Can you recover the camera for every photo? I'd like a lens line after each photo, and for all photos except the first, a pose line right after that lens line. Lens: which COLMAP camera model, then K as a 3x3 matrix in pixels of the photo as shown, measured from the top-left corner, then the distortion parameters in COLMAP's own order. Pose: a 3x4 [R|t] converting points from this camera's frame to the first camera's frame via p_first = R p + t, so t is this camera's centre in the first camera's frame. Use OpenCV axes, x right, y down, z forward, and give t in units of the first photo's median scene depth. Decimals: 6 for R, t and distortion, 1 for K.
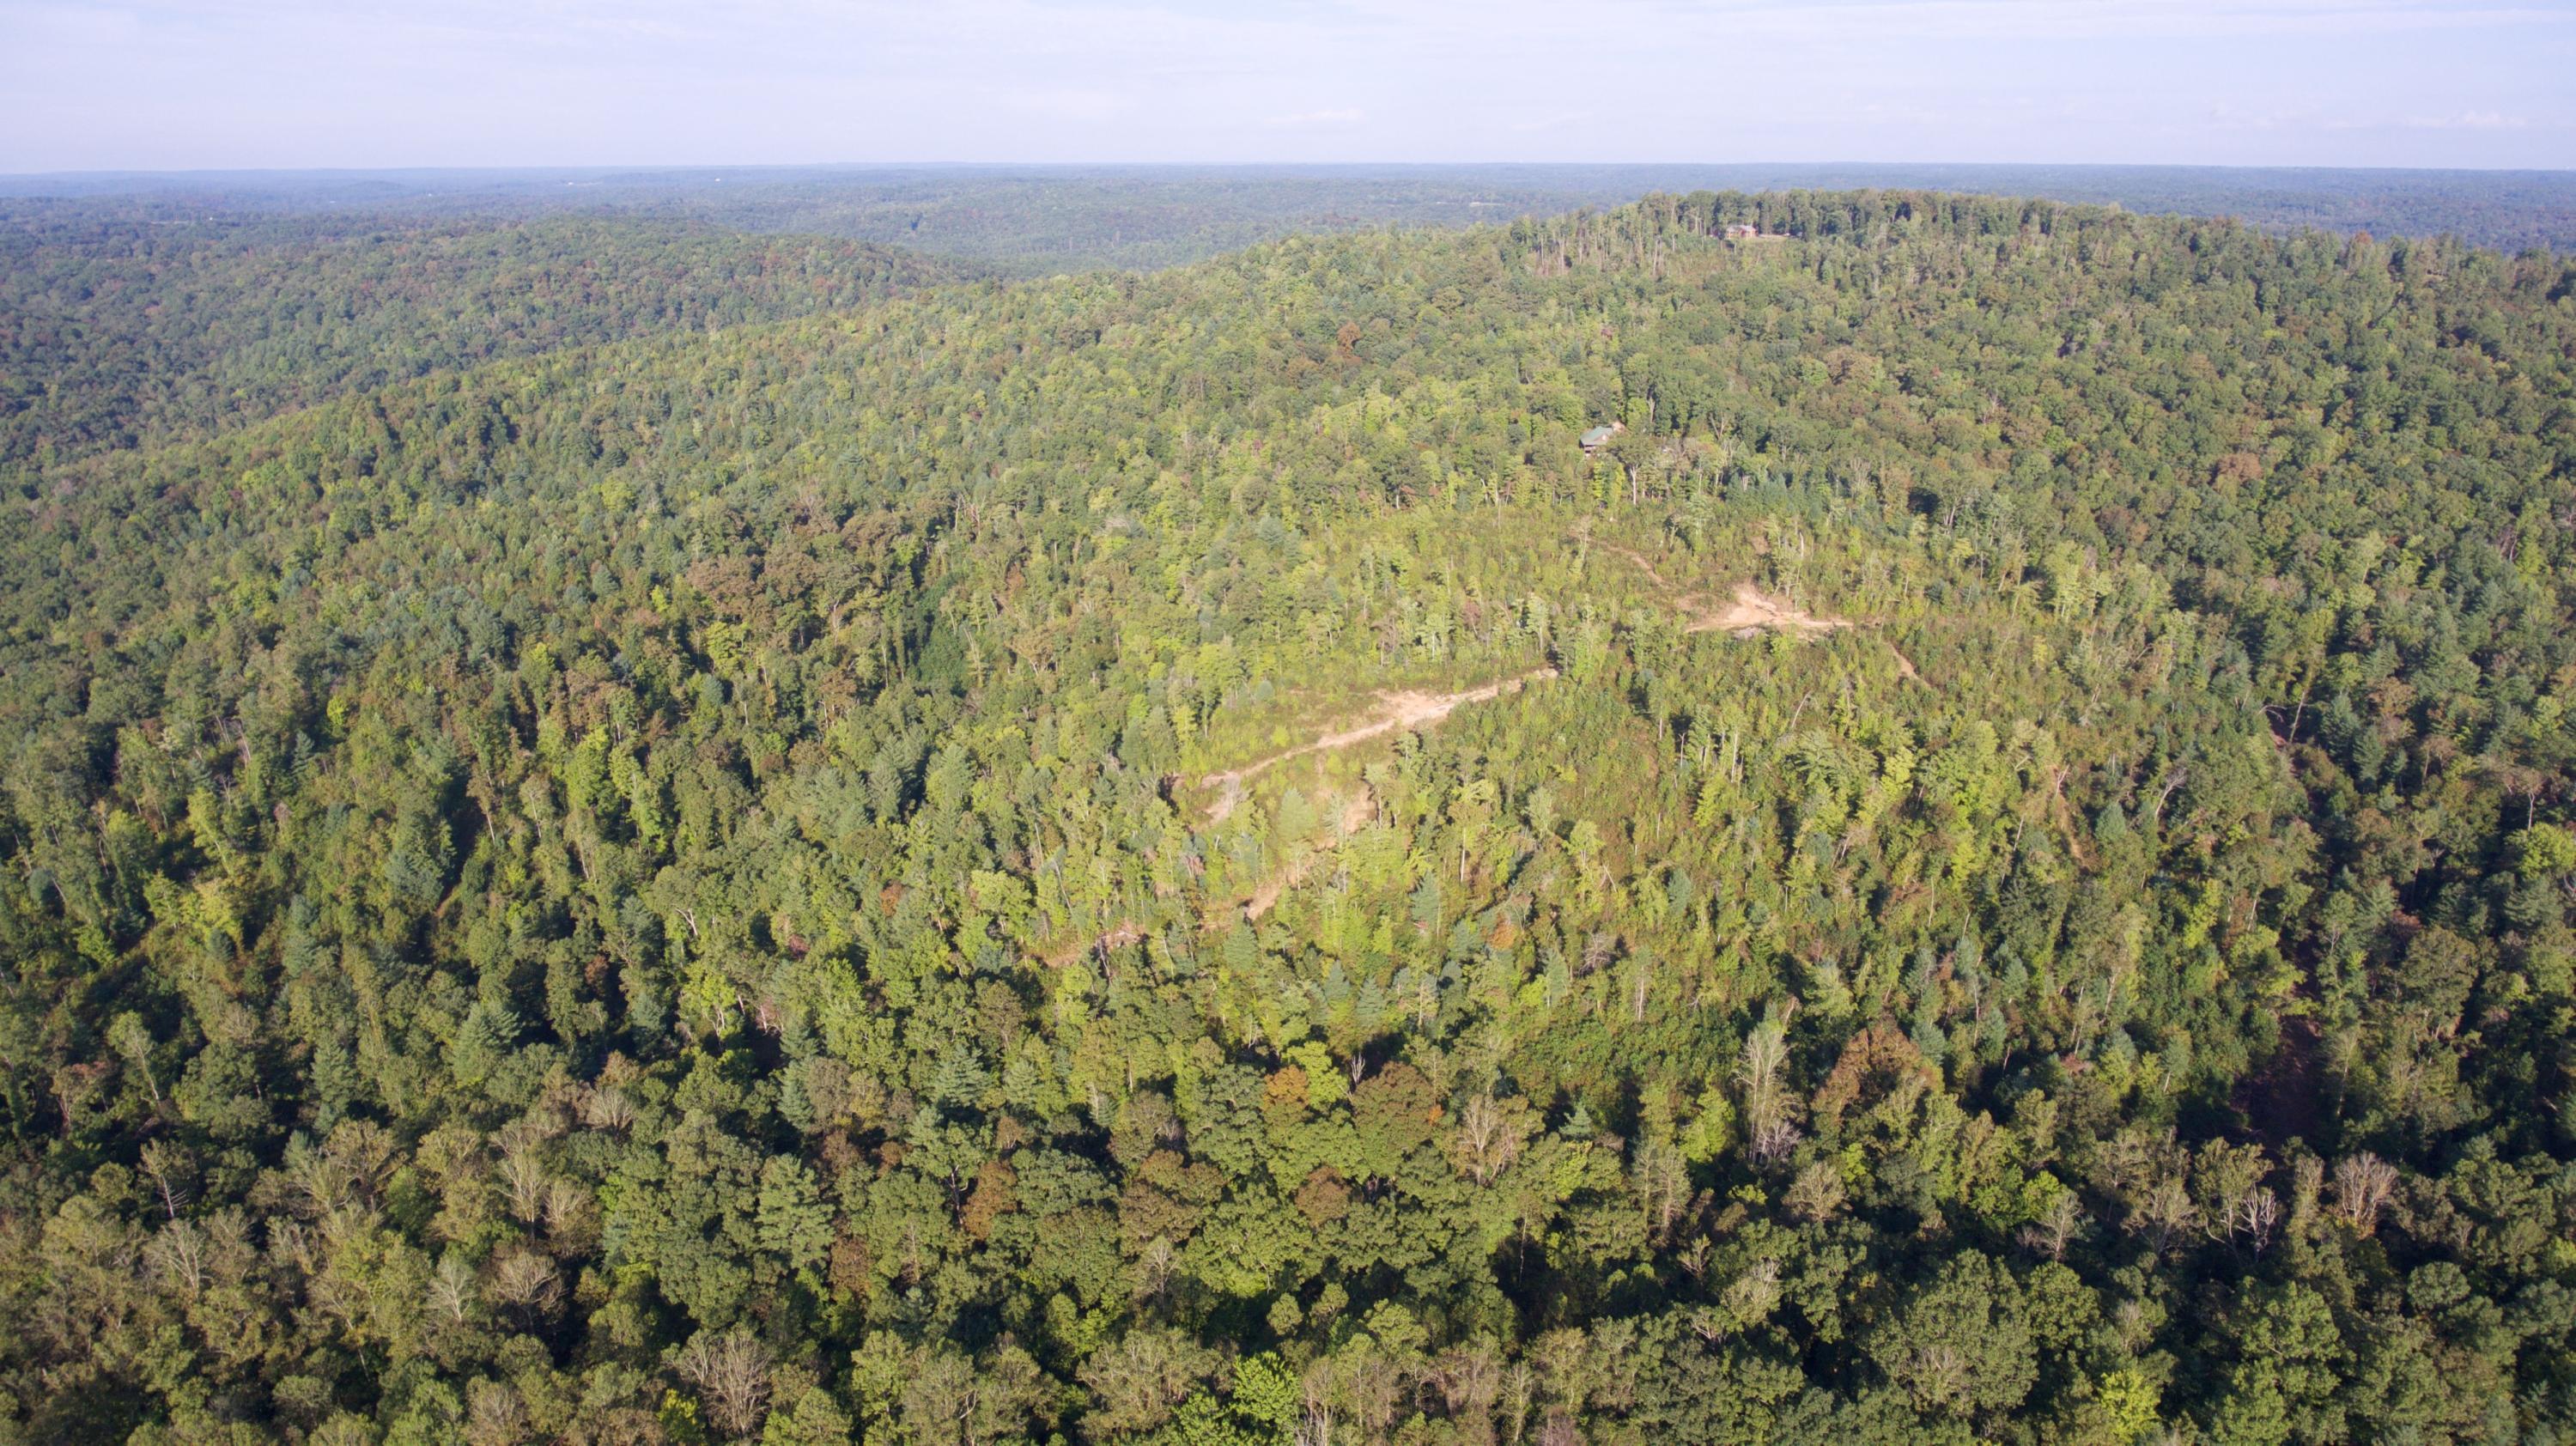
lens RADIAL K [[1504.2, 0, 1297.5], [0, 1504.2, 711.1], [0, 0, 1]] dist [-0.022759, -0.000716]
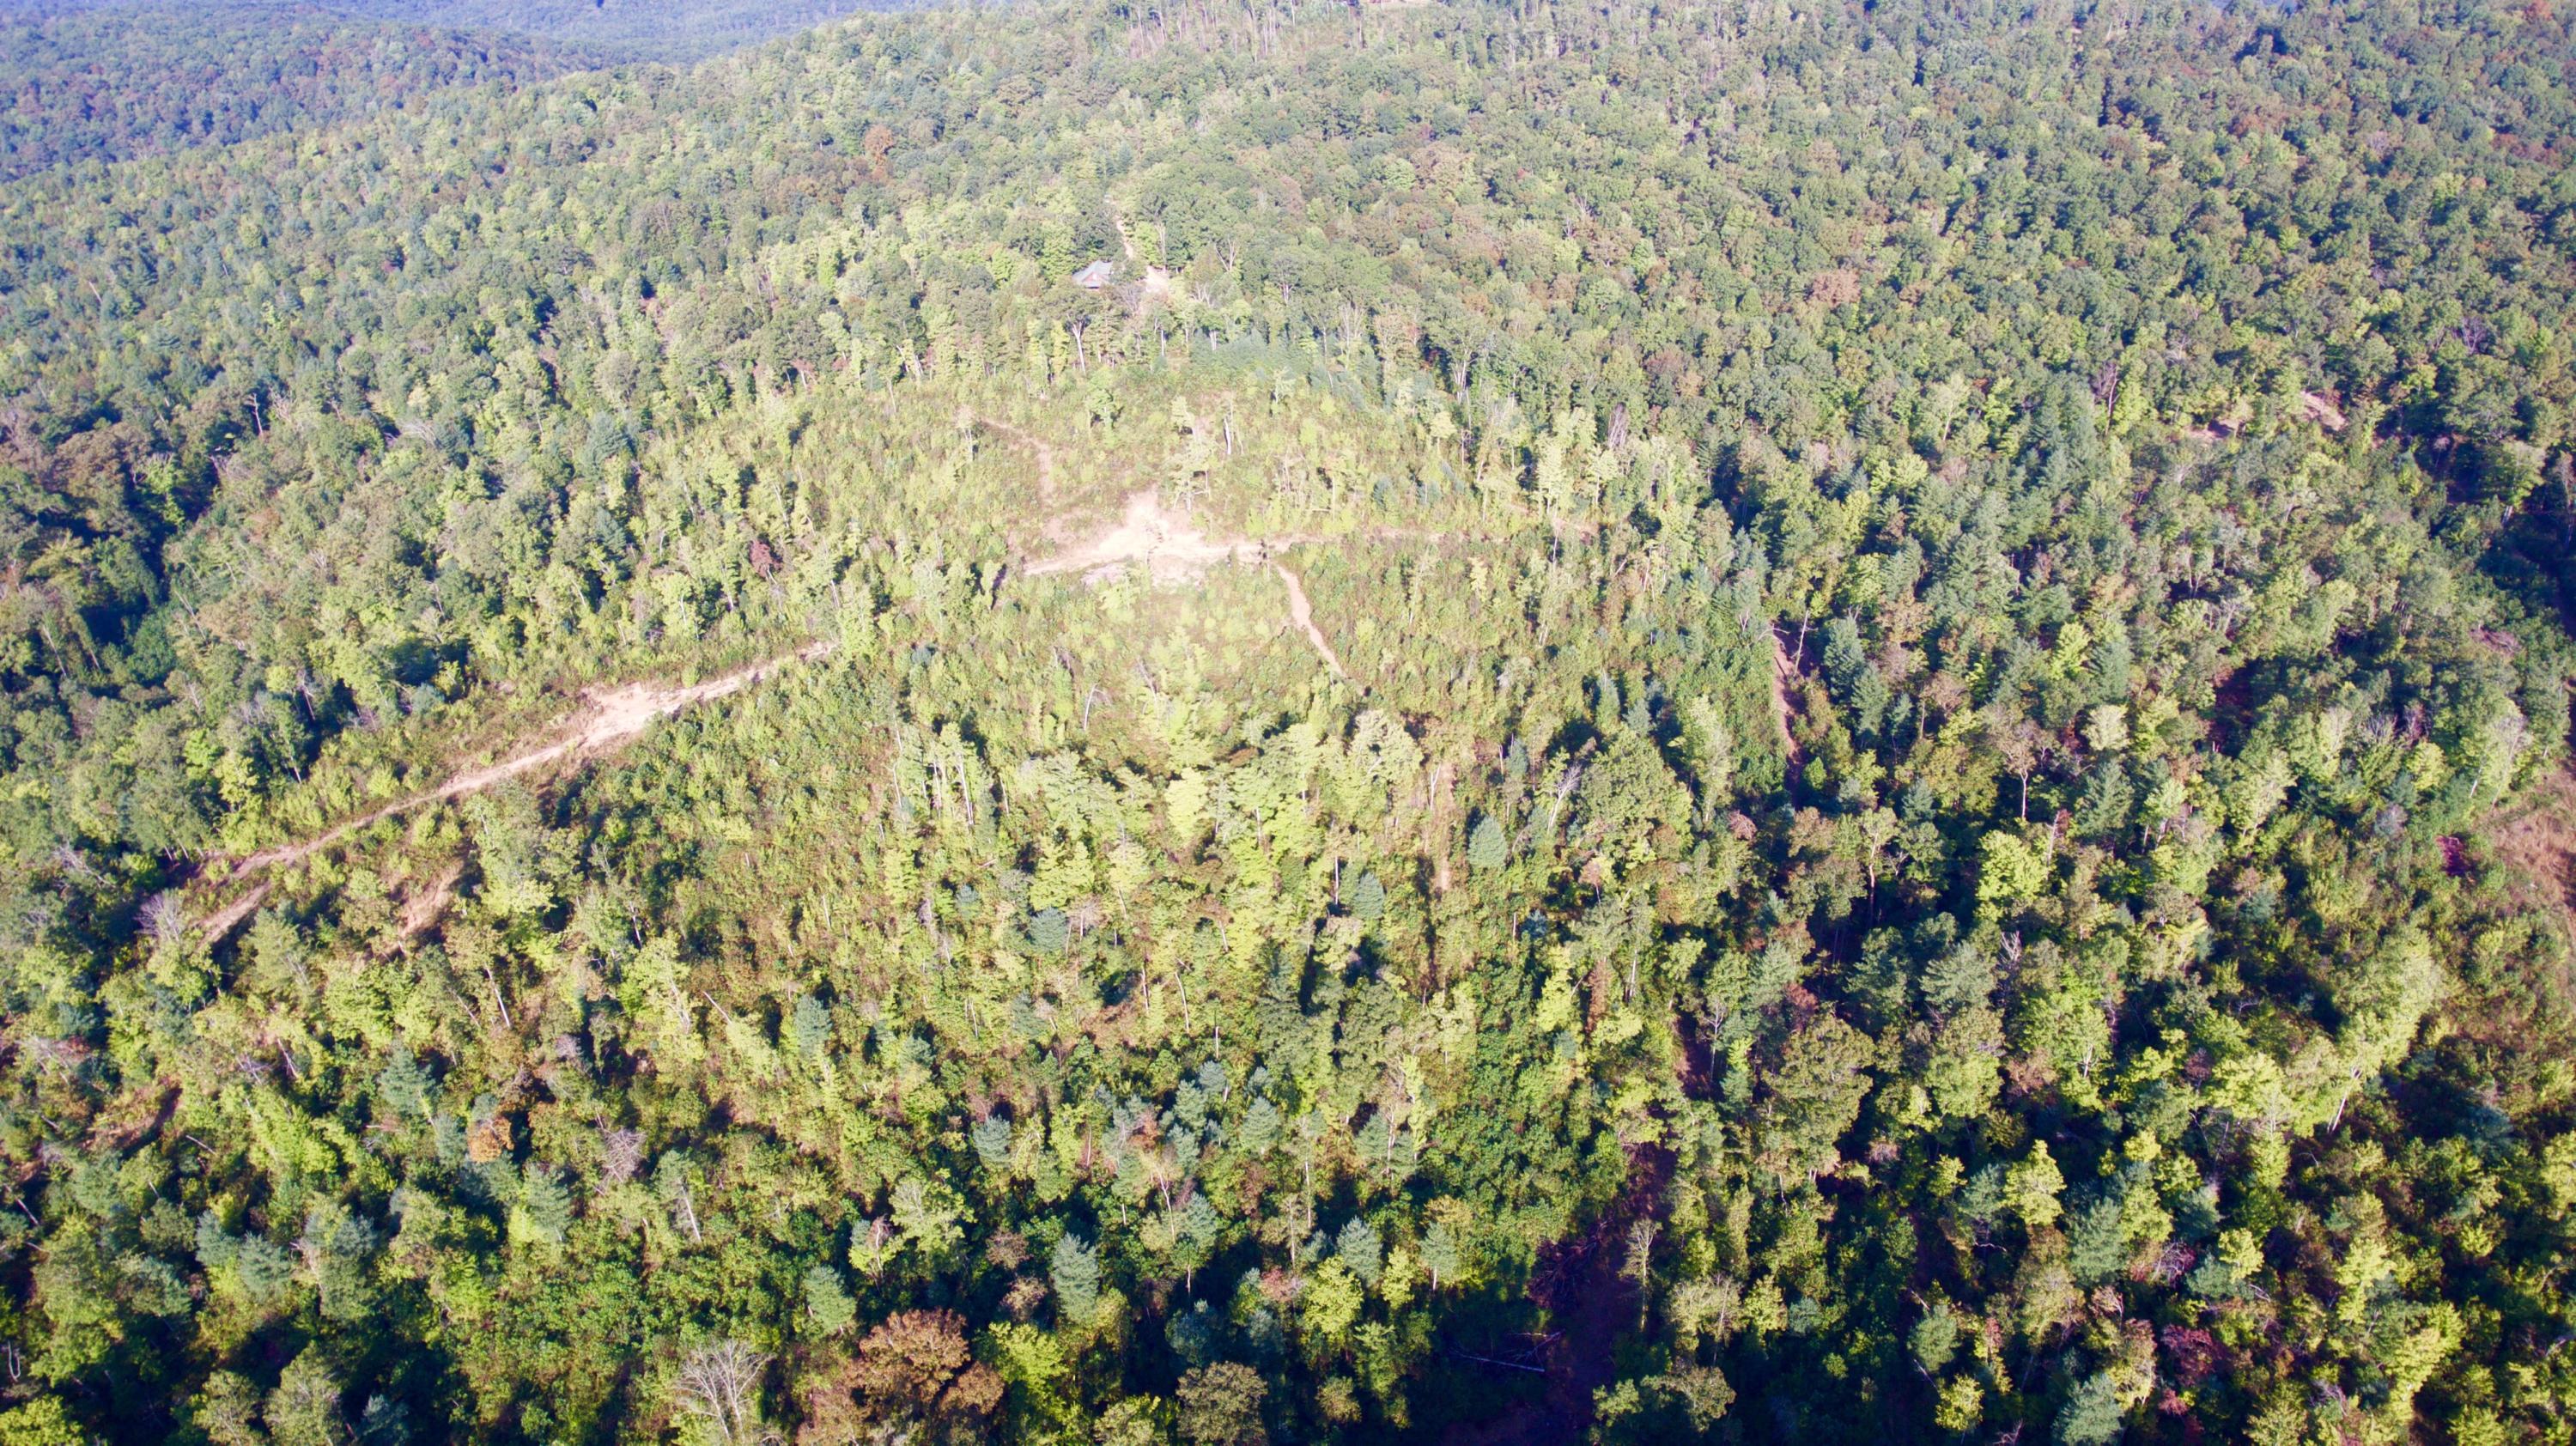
lens RADIAL K [[1501.1, 0, 1298.1], [0, 1501.1, 711.6], [0, 0, 1]] dist [-0.021523, 0.000575]
pose [[0.993625, -0.065267, 0.091924, 0.275069], [0.051793, 0.988509, 0.142010, -0.072796], [-0.100136, -0.136343, 0.985588, 0.196305]]
